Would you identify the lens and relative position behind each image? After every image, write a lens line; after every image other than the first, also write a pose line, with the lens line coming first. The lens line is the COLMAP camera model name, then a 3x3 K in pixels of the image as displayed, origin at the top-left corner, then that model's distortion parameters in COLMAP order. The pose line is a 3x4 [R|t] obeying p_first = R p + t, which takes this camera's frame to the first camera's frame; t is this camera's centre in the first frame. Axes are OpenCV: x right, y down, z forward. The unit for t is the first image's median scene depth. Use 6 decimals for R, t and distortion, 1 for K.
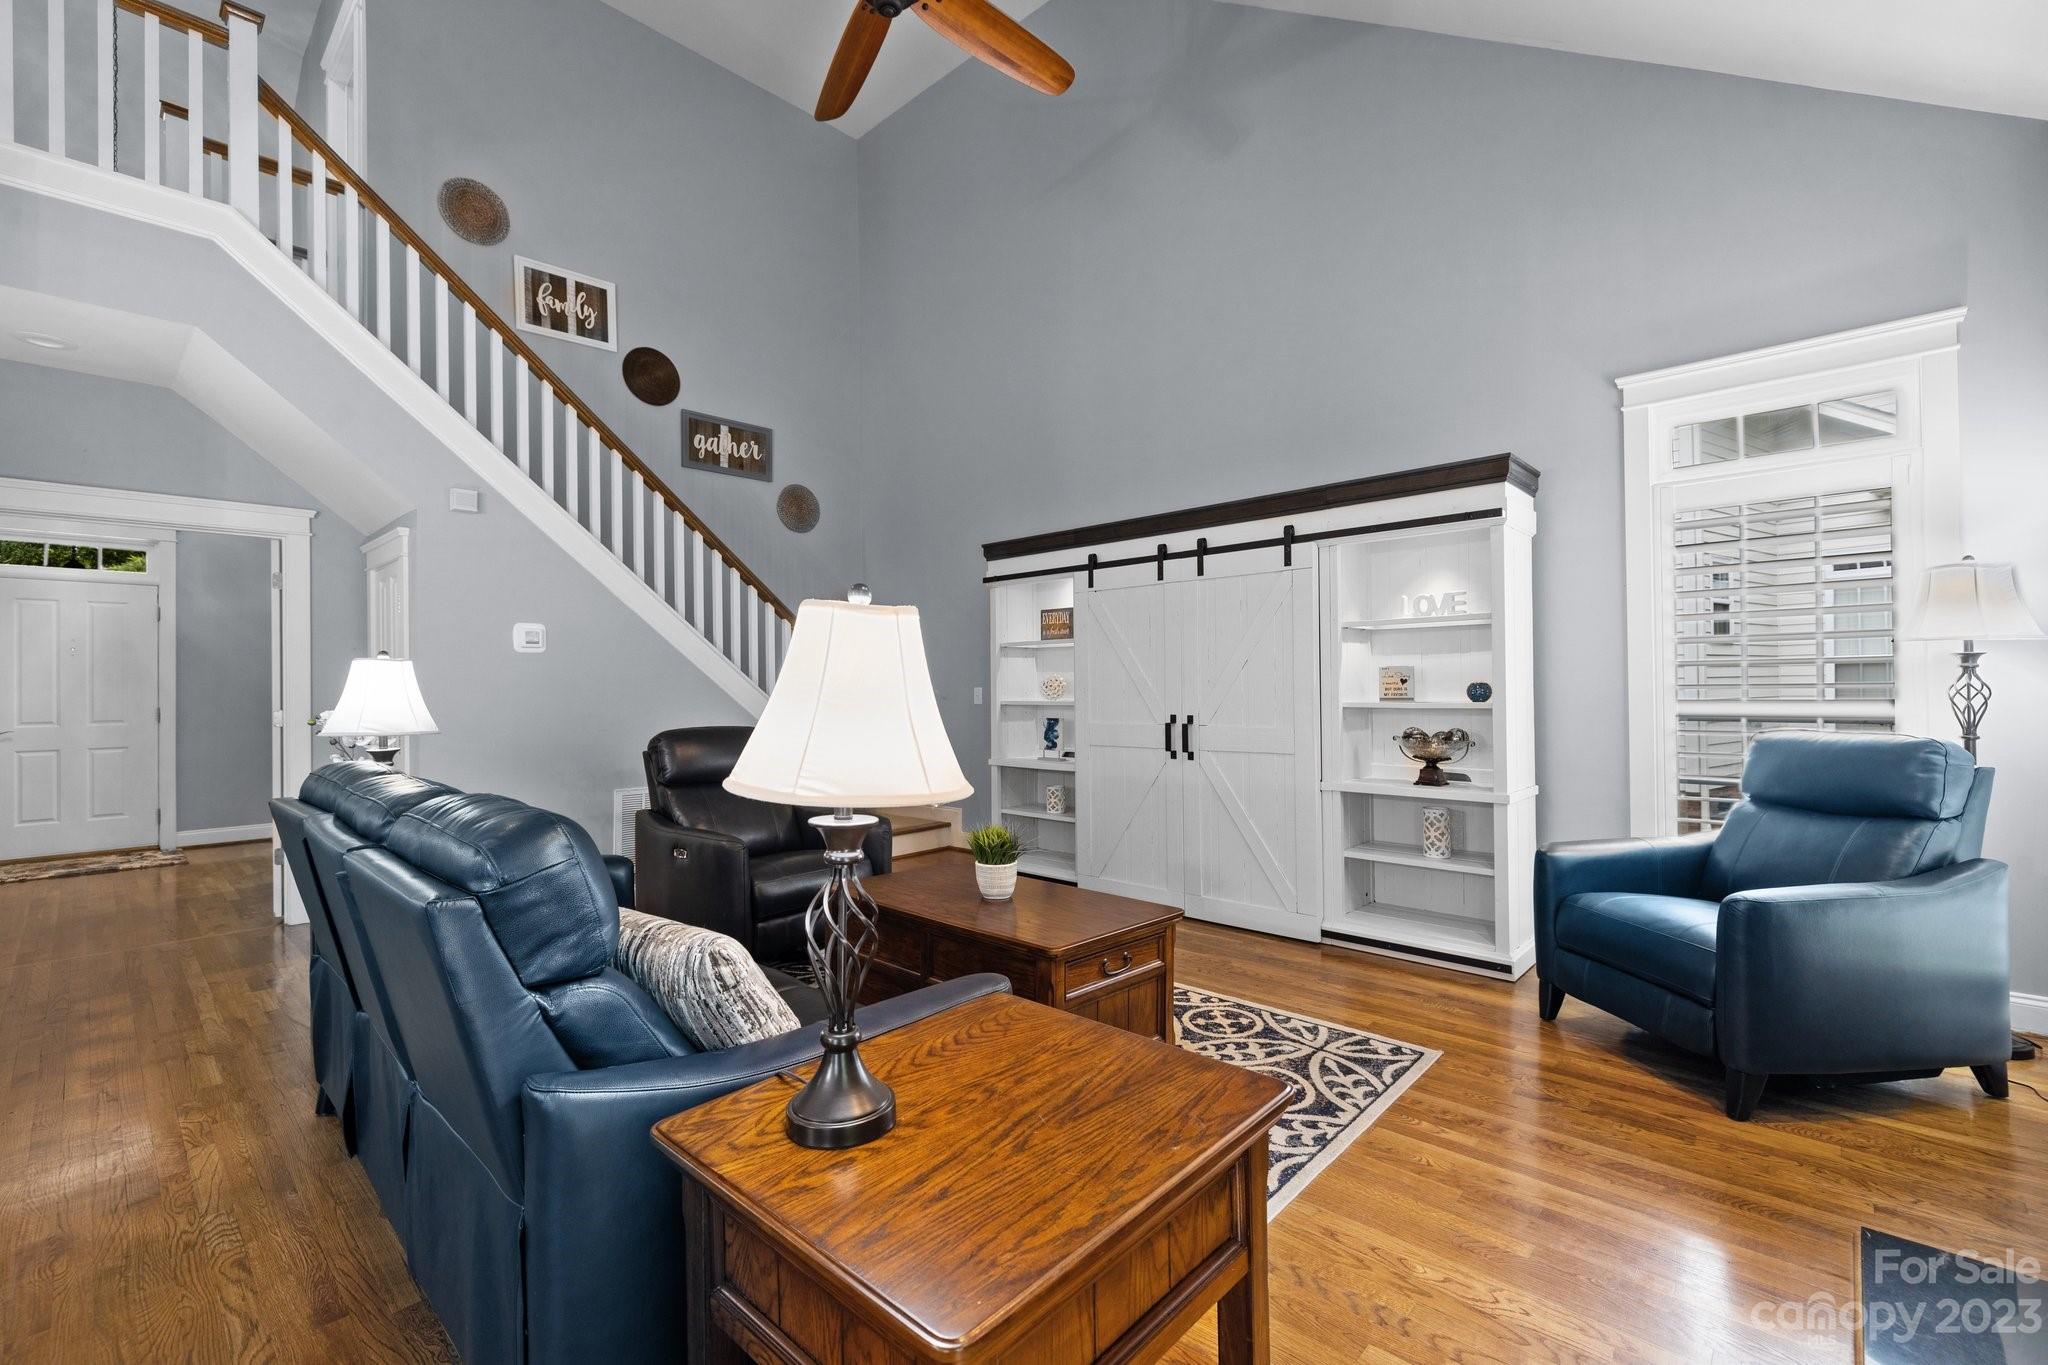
lens RADIAL K [[879.9, 0, 1024.0], [0, 879.9, 682.5], [0, 0, 1]] dist [-0.000878, -0.000208]
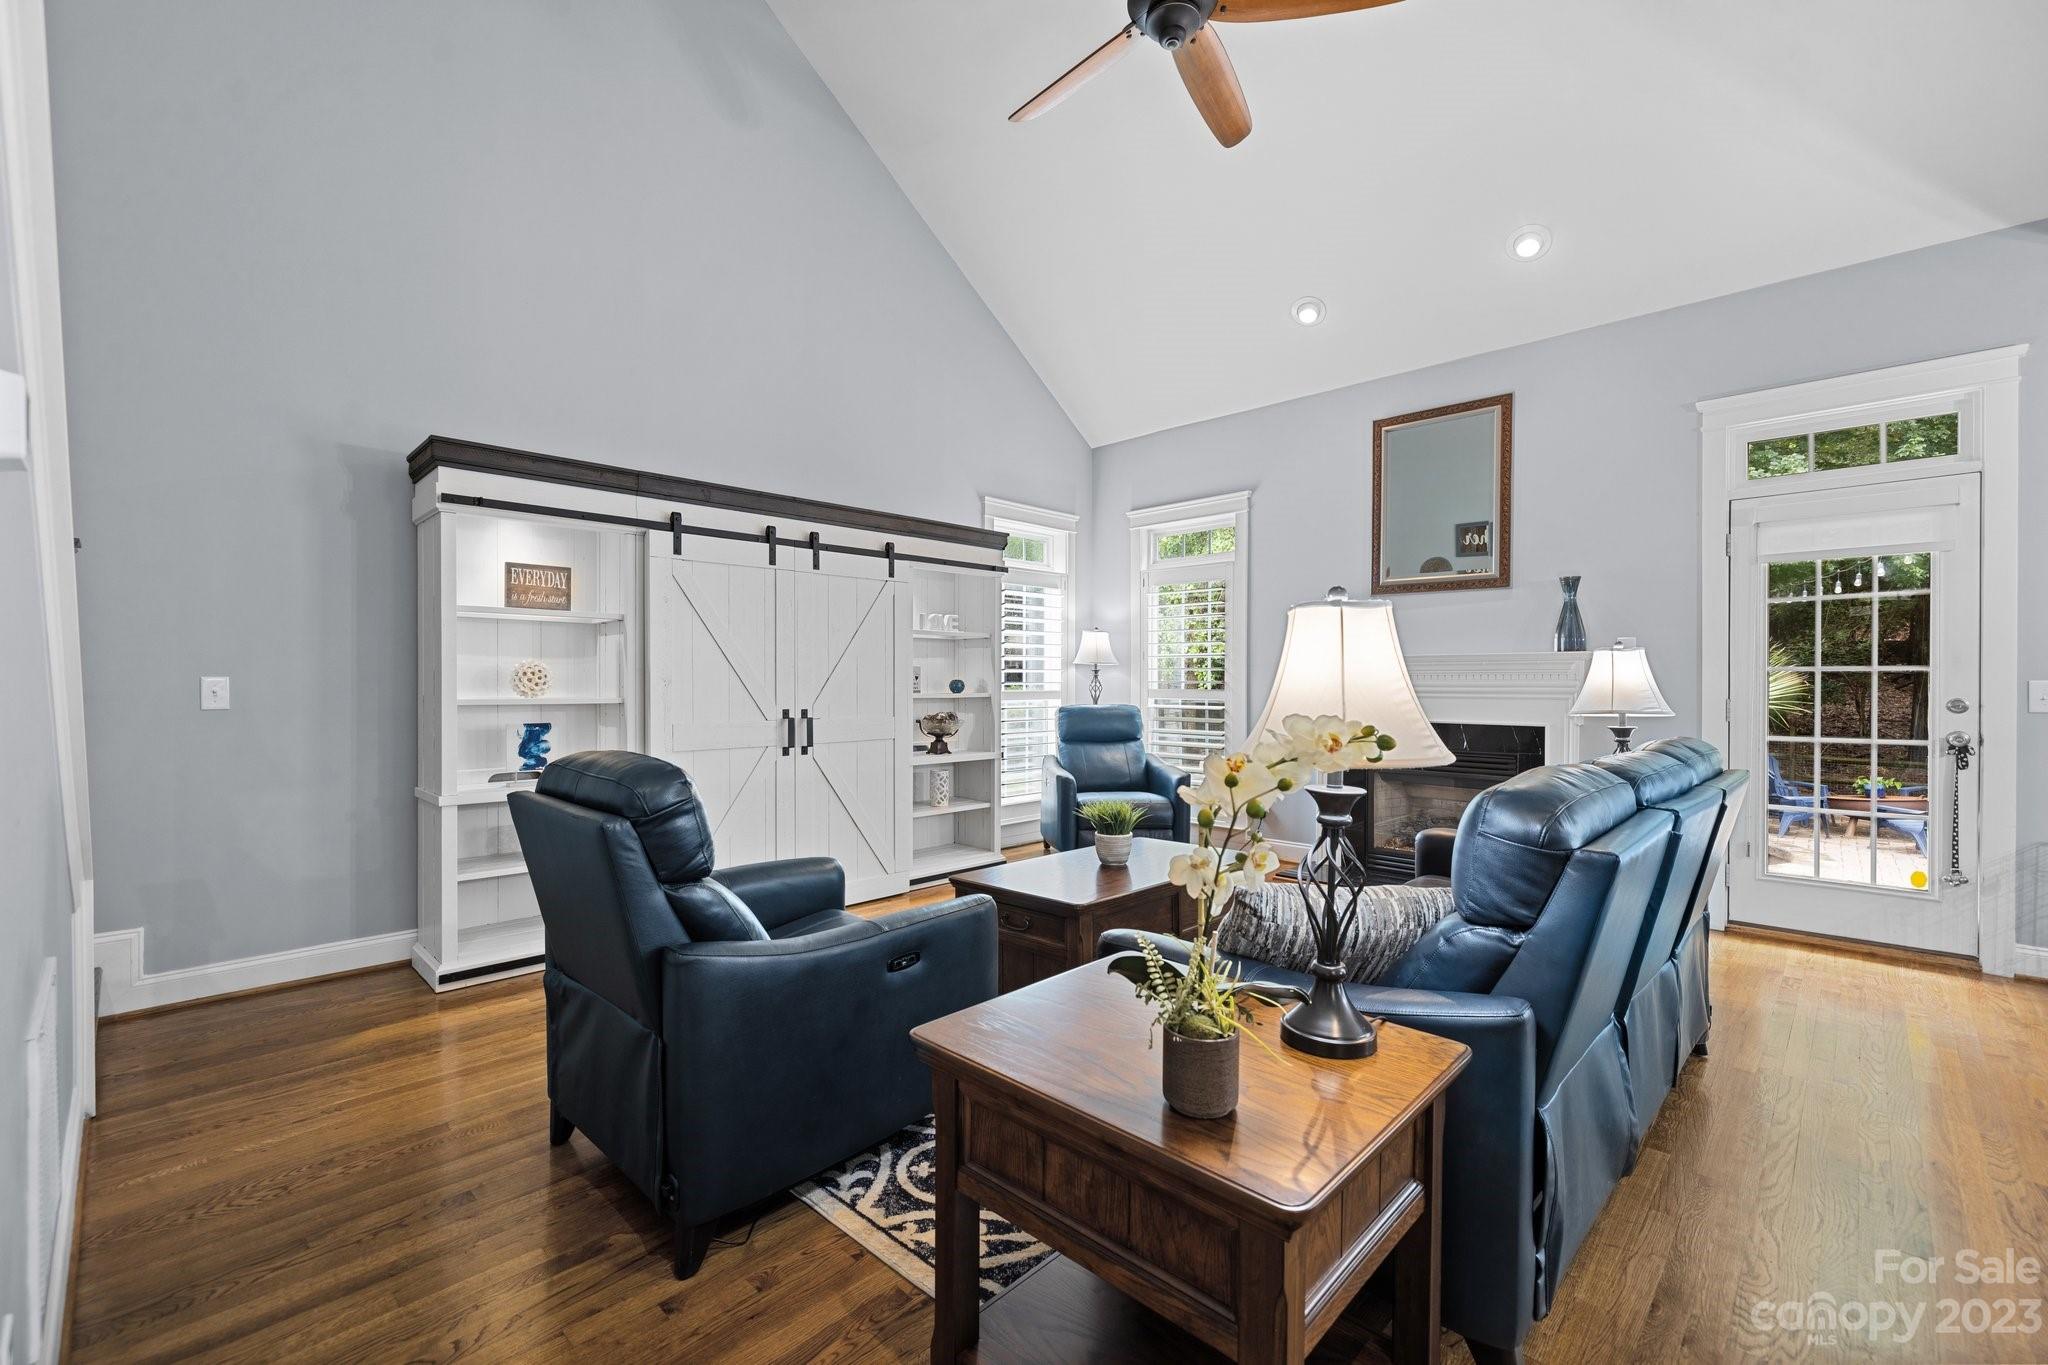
lens RADIAL K [[862.5, 0, 1020.3], [0, 862.5, 675.9], [0, 0, 1]] dist [0.002401, 0.000129]
pose [[0.018316, 0.016174, 0.999701, -0.636263], [-0.007146, 0.999846, -0.016046, 0.011736], [-0.999807, -0.006850, 0.018429, 0.612102]]
